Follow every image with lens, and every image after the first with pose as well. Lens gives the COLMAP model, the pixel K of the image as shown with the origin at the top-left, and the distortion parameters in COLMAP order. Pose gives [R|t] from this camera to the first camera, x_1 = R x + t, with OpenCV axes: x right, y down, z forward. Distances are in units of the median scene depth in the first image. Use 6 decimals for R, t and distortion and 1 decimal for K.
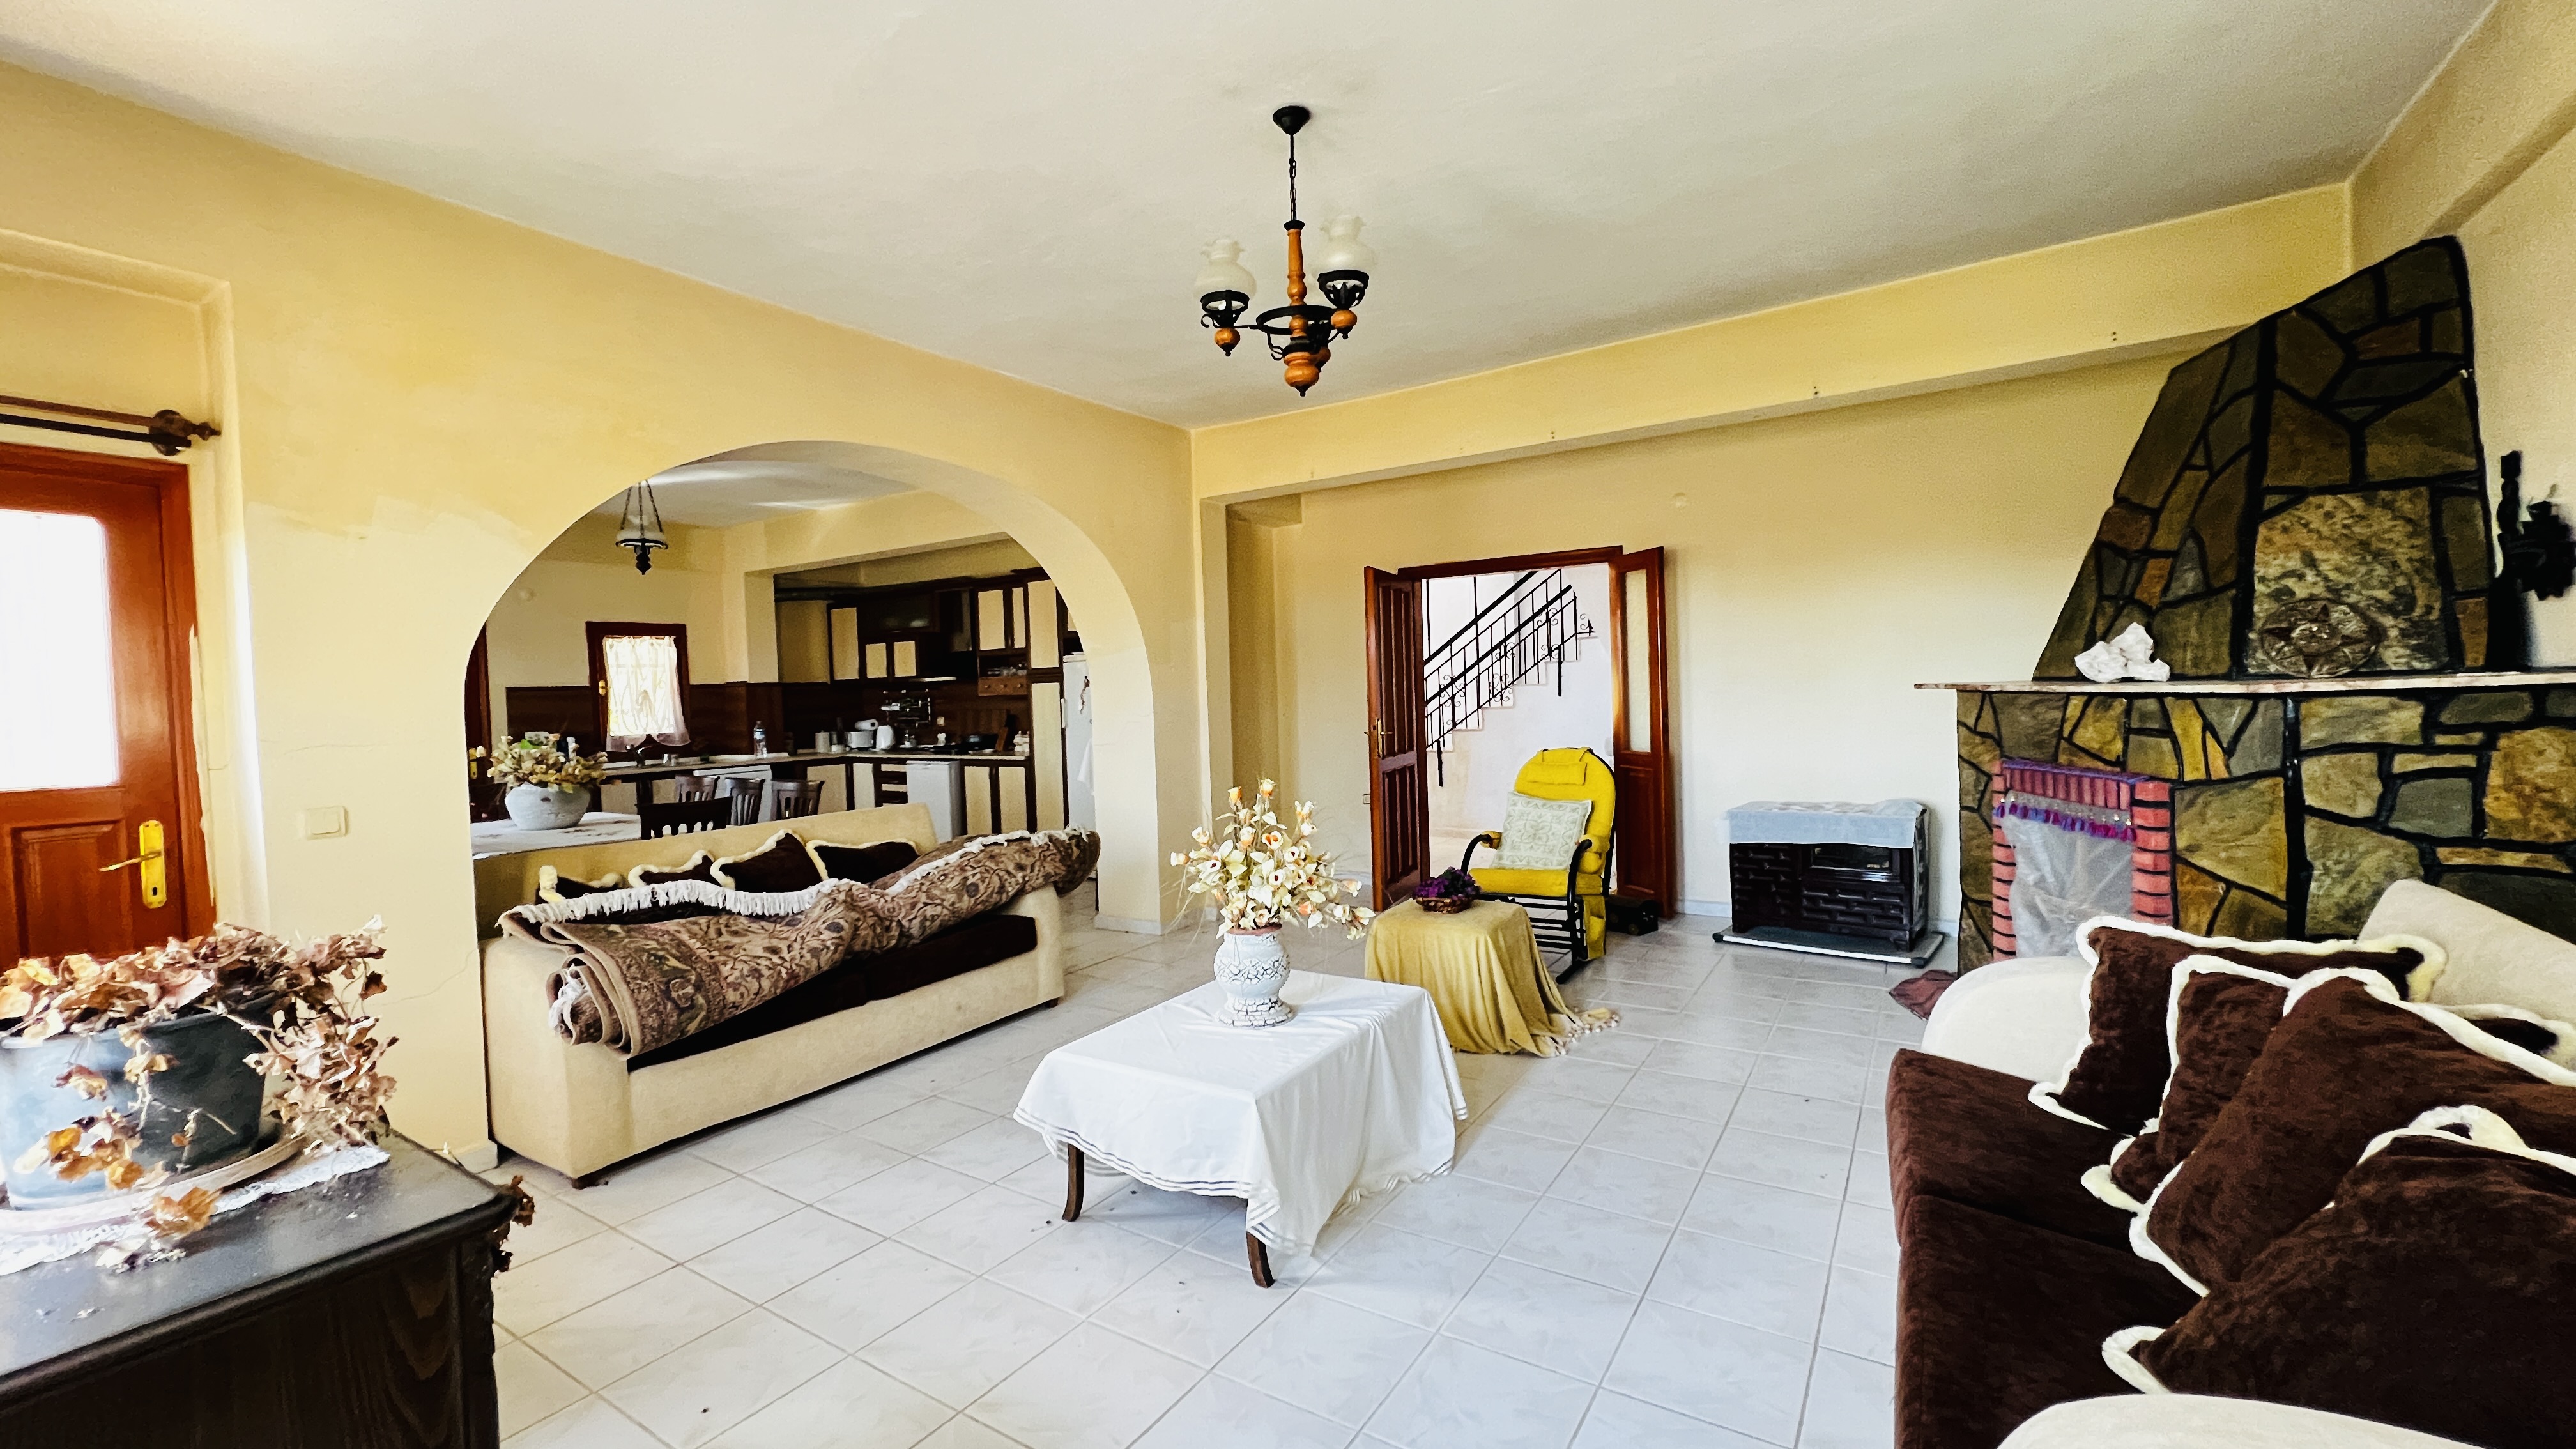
lens RADIAL K [[1023.0, 0, 1273.5], [0, 1023.0, 719.4], [0, 0, 1]] dist [-0.003445, 0.000005]
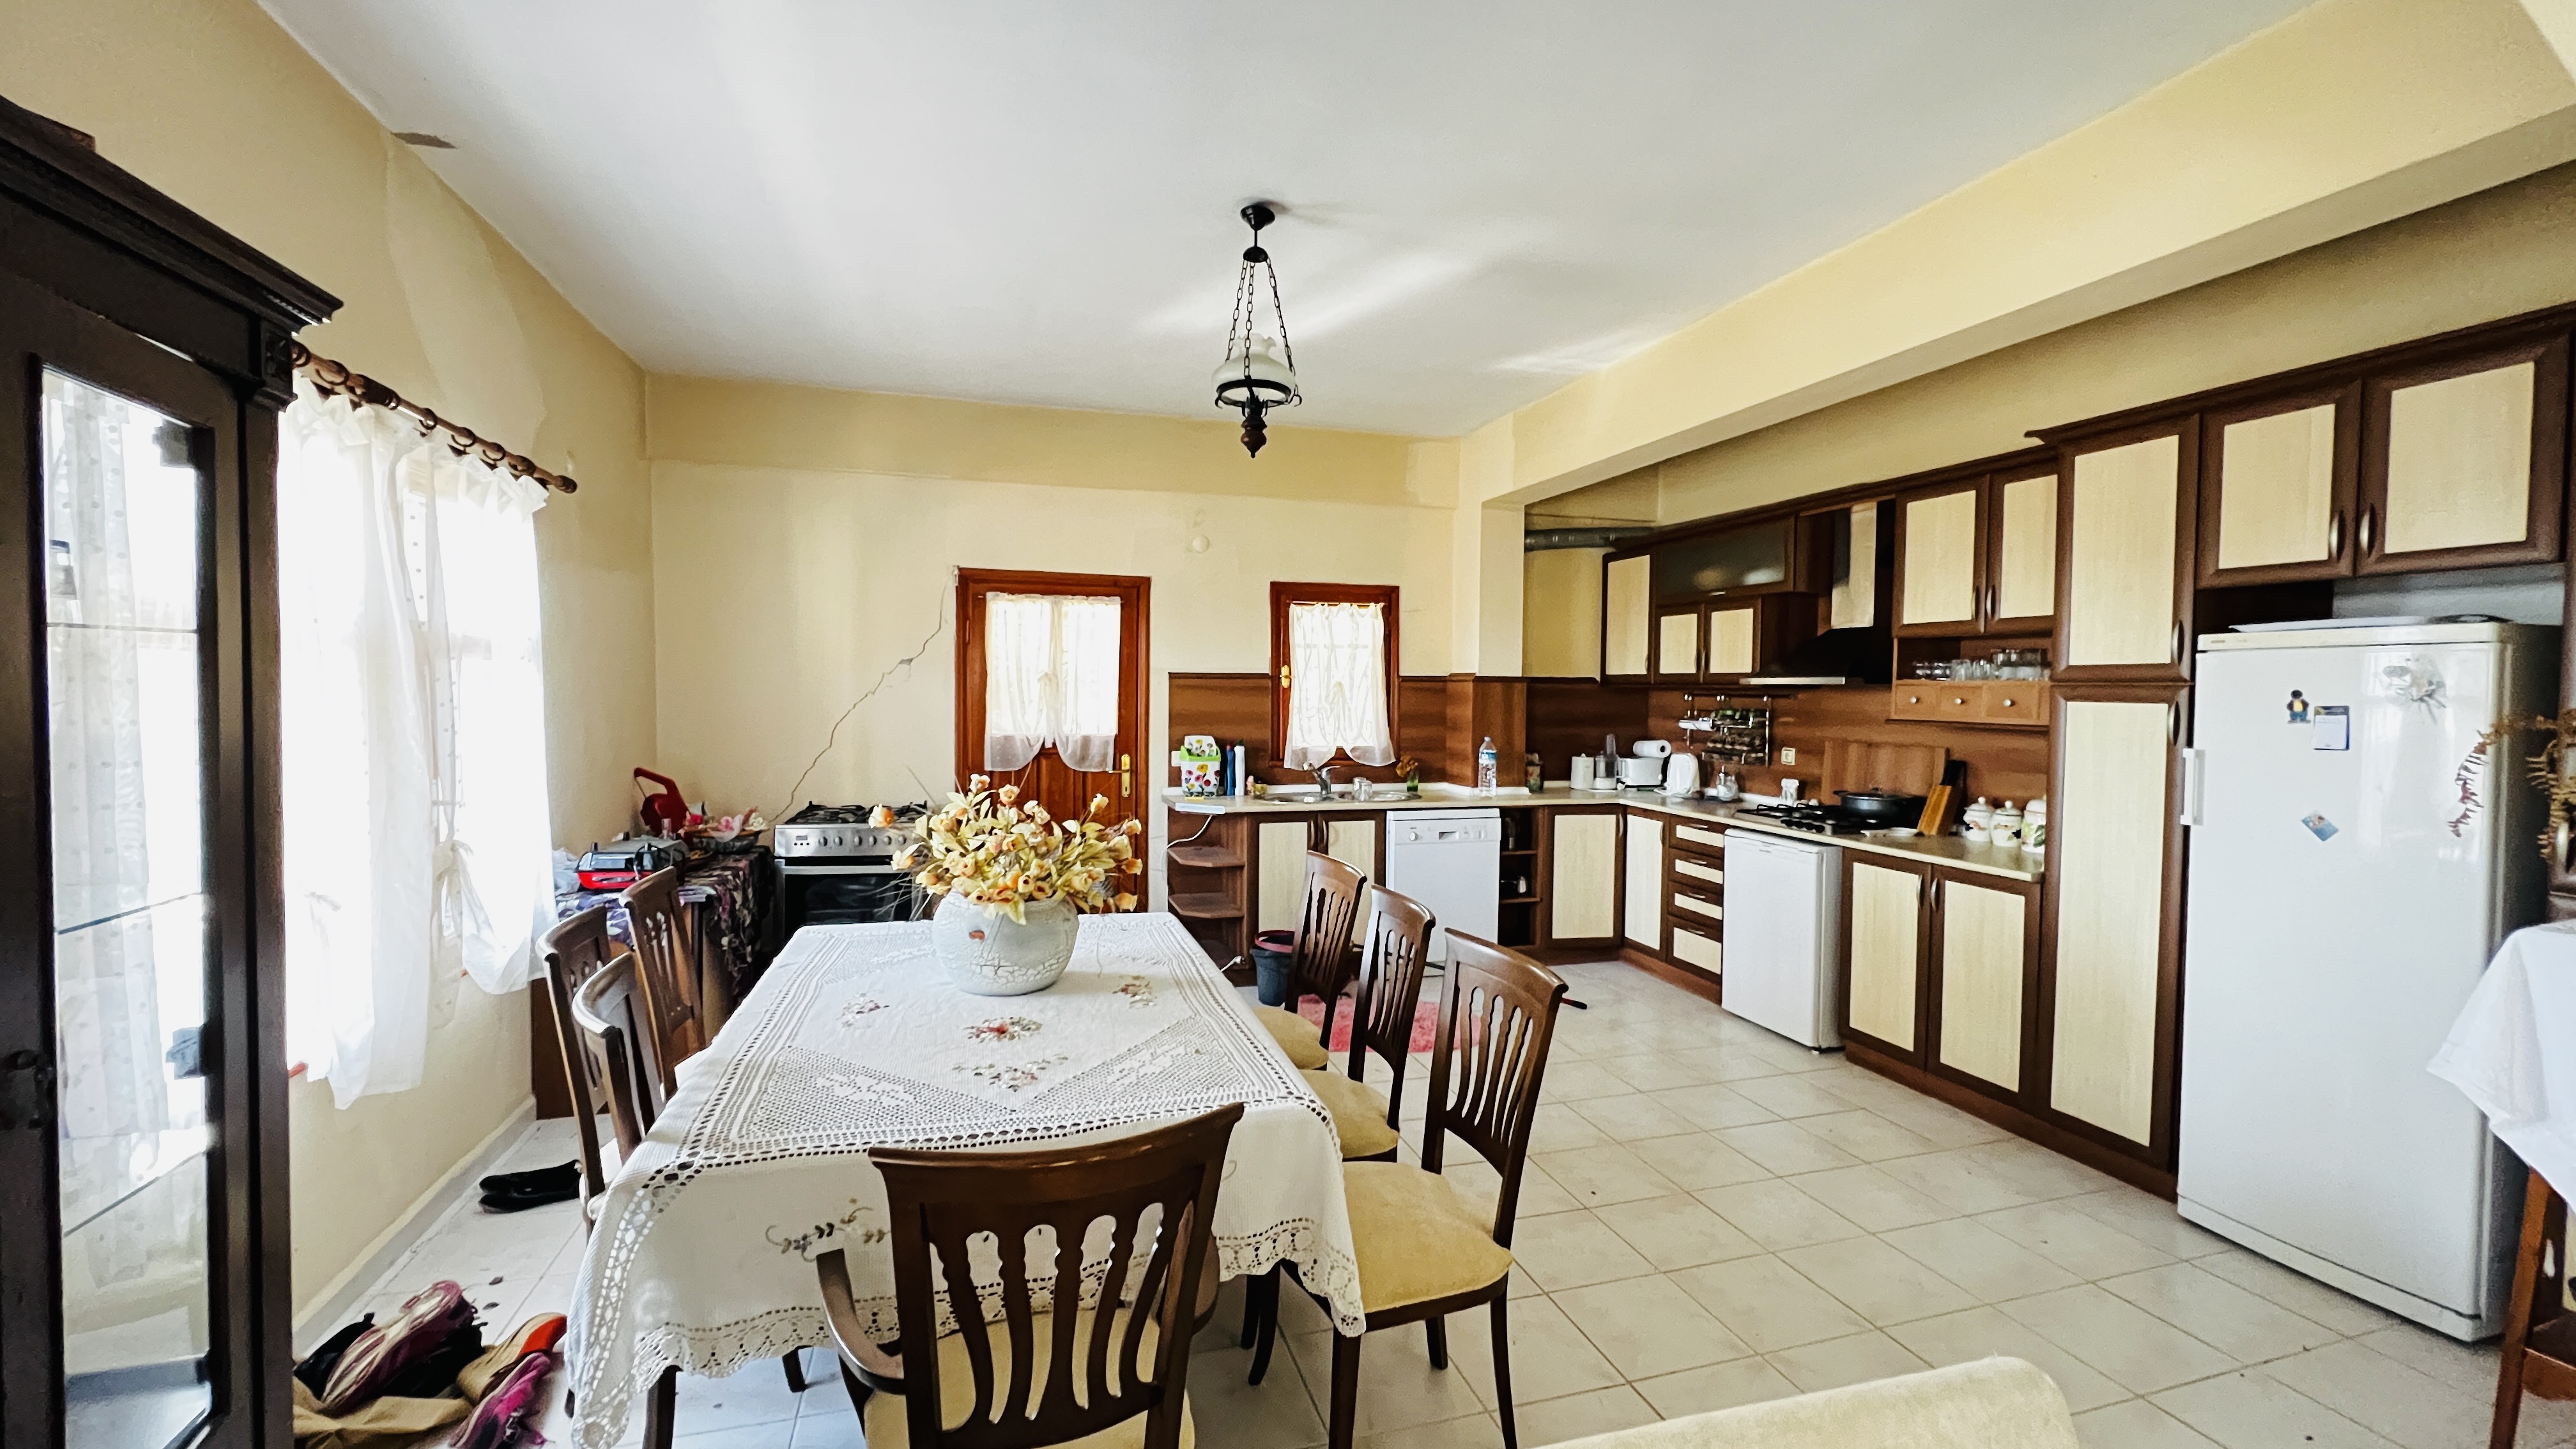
lens RADIAL K [[1023.0, 0, 1282.1], [0, 1023.0, 716.9], [0, 0, 1]] dist [-0.003445, 0.000005]
pose [[0.759154, 0.059605, -0.648176, -0.202417], [-0.054375, 0.998125, 0.028100, -0.022808], [0.648636, 0.013912, 0.760972, 0.462048]]
